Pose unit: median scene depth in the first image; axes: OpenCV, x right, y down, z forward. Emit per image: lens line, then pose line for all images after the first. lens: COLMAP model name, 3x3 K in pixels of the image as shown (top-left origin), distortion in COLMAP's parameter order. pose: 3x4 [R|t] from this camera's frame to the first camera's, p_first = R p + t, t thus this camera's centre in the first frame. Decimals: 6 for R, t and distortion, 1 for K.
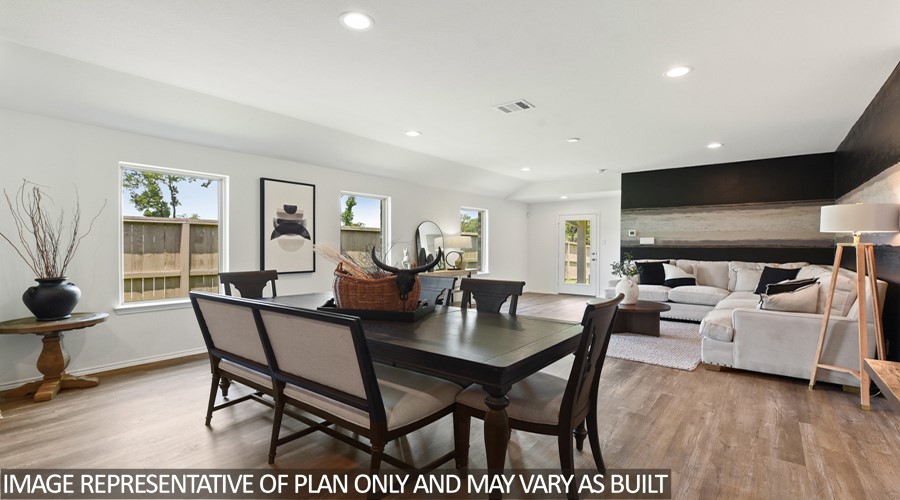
lens RADIAL K [[410.3, 0, 450.0], [0, 410.3, 250.0], [0, 0, 1]] dist [0.003004, 0.000368]
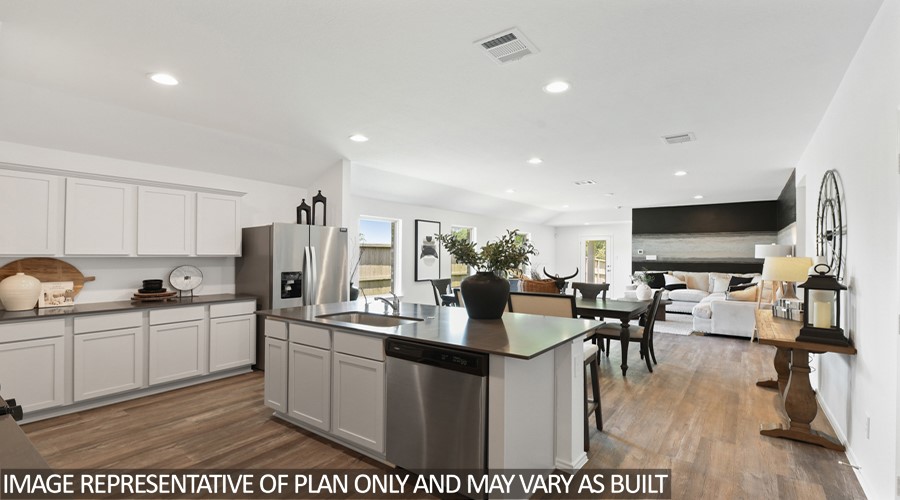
lens RADIAL K [[409.2, 0, 447.1], [0, 409.2, 253.1], [0, 0, 1]] dist [-0.001380, -0.000168]
pose [[0.999678, 0.001745, 0.025308, -0.314539], [-0.001370, 0.999889, -0.014835, -0.020110], [-0.025331, 0.014796, 0.999570, -0.469908]]
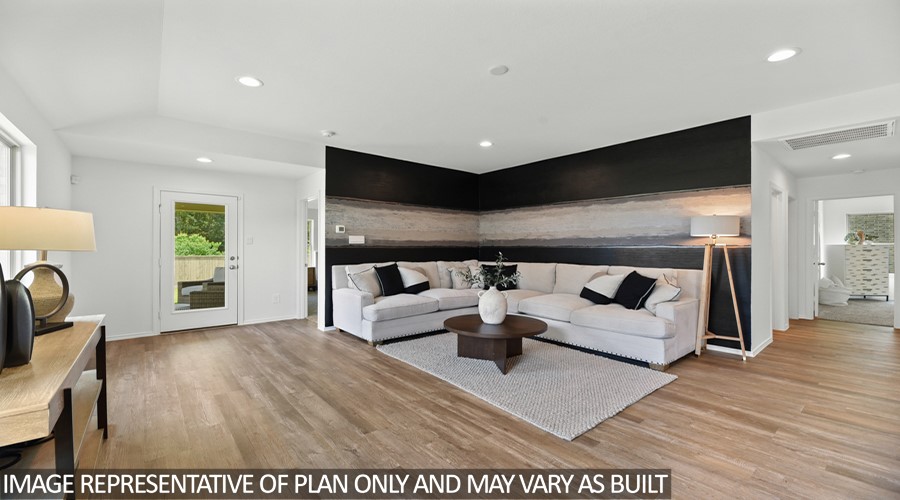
lens RADIAL K [[372.9, 0, 448.1], [0, 372.9, 245.7], [0, 0, 1]] dist [0.000706, 0.000363]
pose [[0.214970, 0.005727, 0.976604, -0.231112], [0.011088, 0.999904, -0.008304, -0.003902], [-0.976558, 0.012614, 0.214886, 0.855484]]
